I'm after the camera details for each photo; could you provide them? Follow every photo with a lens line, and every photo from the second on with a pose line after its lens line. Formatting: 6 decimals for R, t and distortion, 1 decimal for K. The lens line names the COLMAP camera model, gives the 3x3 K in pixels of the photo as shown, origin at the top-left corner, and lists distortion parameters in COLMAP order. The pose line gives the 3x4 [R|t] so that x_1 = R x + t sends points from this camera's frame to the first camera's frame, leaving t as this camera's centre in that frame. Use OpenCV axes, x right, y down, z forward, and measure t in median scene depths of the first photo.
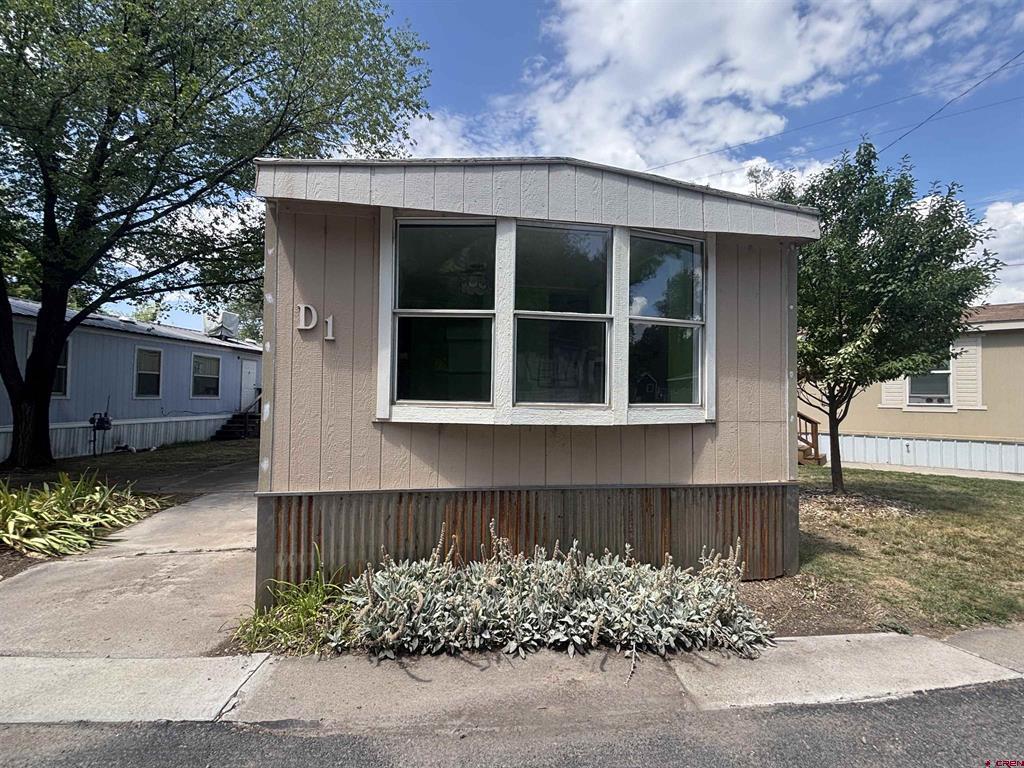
lens RADIAL K [[474.3, 0, 515.6], [0, 474.3, 384.2], [0, 0, 1]] dist [-0.001543, 0.003983]
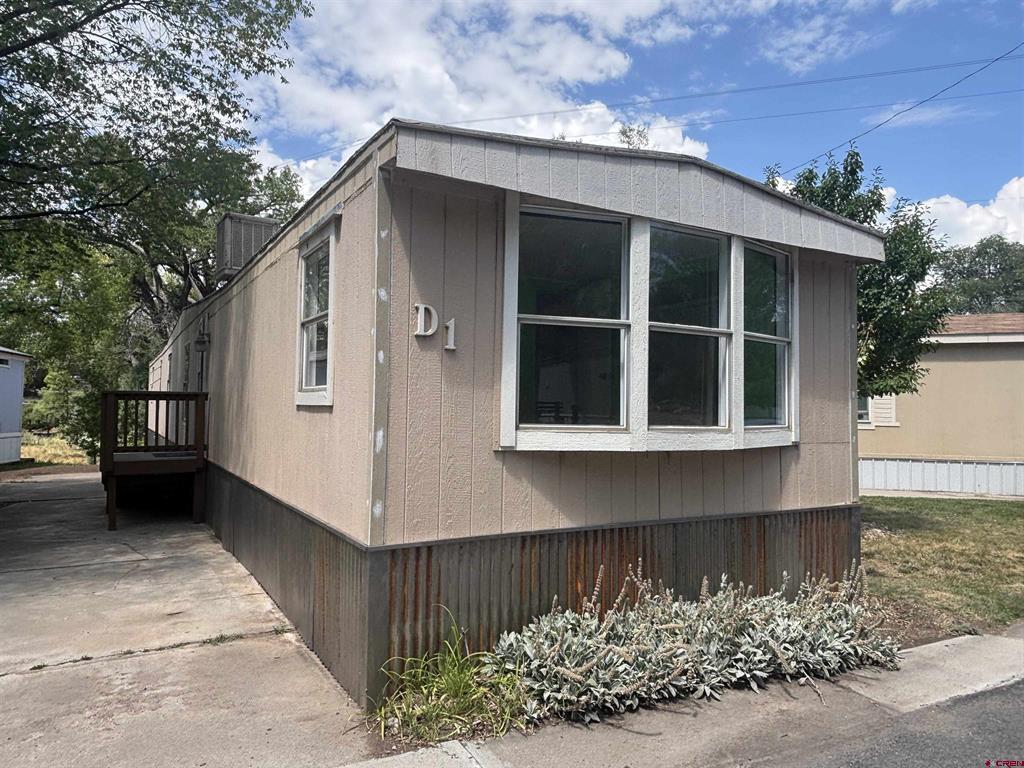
lens RADIAL K [[684.2, 0, 507.4], [0, 684.2, 381.1], [0, 0, 1]] dist [0.017216, -0.018642]
pose [[0.941028, 0.013159, 0.338071, -0.667373], [-0.007511, 0.999810, -0.018009, -0.019553], [-0.338244, 0.014408, 0.940948, -0.114388]]
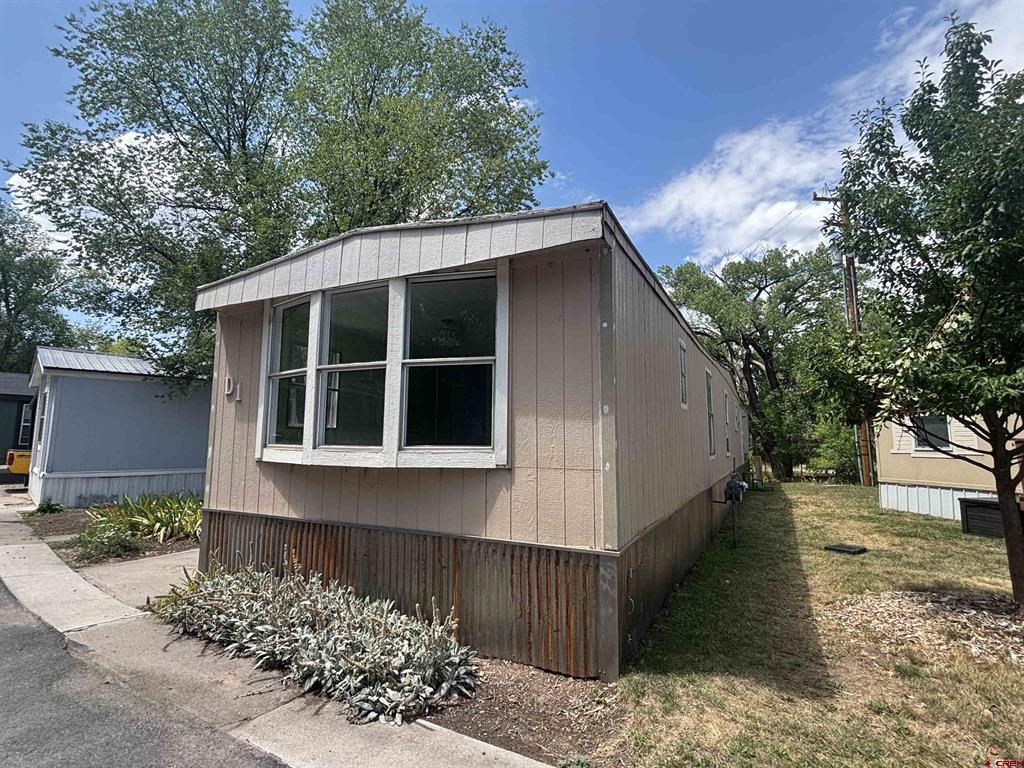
lens RADIAL K [[507.3, 0, 509.5], [0, 507.3, 380.8], [0, 0, 1]] dist [-0.002790, 0.001003]
pose [[0.800285, -0.081252, -0.594089, 1.100651], [0.018503, 0.993651, -0.110973, 0.027162], [0.599334, 0.077817, 0.796707, 0.275883]]
